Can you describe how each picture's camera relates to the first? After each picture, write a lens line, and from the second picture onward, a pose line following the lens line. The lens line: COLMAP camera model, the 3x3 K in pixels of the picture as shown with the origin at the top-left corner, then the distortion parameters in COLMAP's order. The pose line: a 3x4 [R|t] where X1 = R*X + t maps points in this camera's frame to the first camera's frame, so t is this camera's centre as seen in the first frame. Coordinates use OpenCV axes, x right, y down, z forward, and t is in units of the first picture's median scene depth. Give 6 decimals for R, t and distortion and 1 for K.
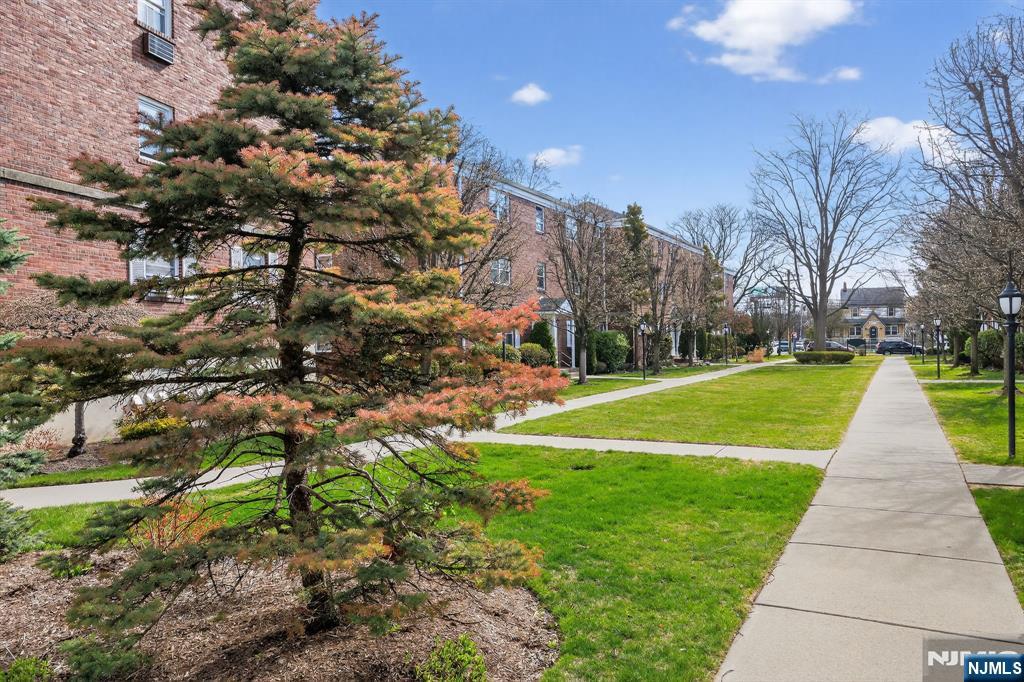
lens RADIAL K [[706.5, 0, 515.2], [0, 706.5, 338.0], [0, 0, 1]] dist [-0.024776, -0.000611]
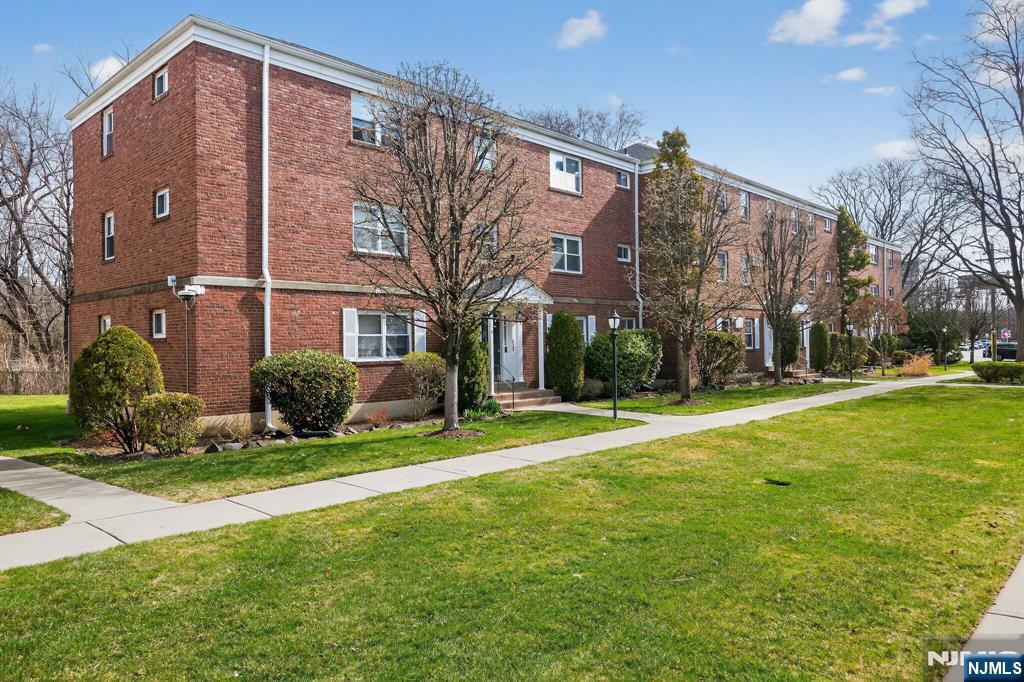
lens RADIAL K [[706.5, 0, 510.9], [0, 706.5, 341.7], [0, 0, 1]] dist [-0.024776, -0.000611]
pose [[0.966348, -0.001100, -0.257237, 0.141570], [0.002585, 0.999982, 0.005436, -0.002325], [0.257226, -0.005918, 0.966333, 0.261251]]
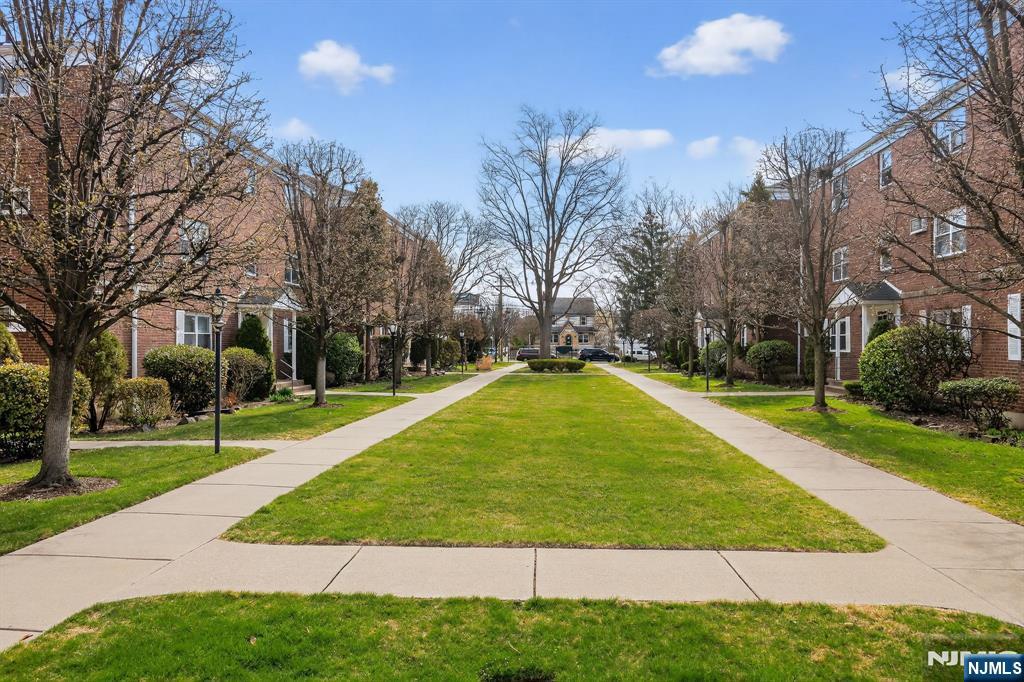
lens RADIAL K [[706.5, 0, 509.2], [0, 706.5, 339.2], [0, 0, 1]] dist [-0.024776, -0.000611]
pose [[0.909102, 0.016163, 0.416261, -0.015944], [-0.014056, 0.999868, -0.008126, 0.000674], [-0.416337, 0.001537, 0.909209, 0.139663]]
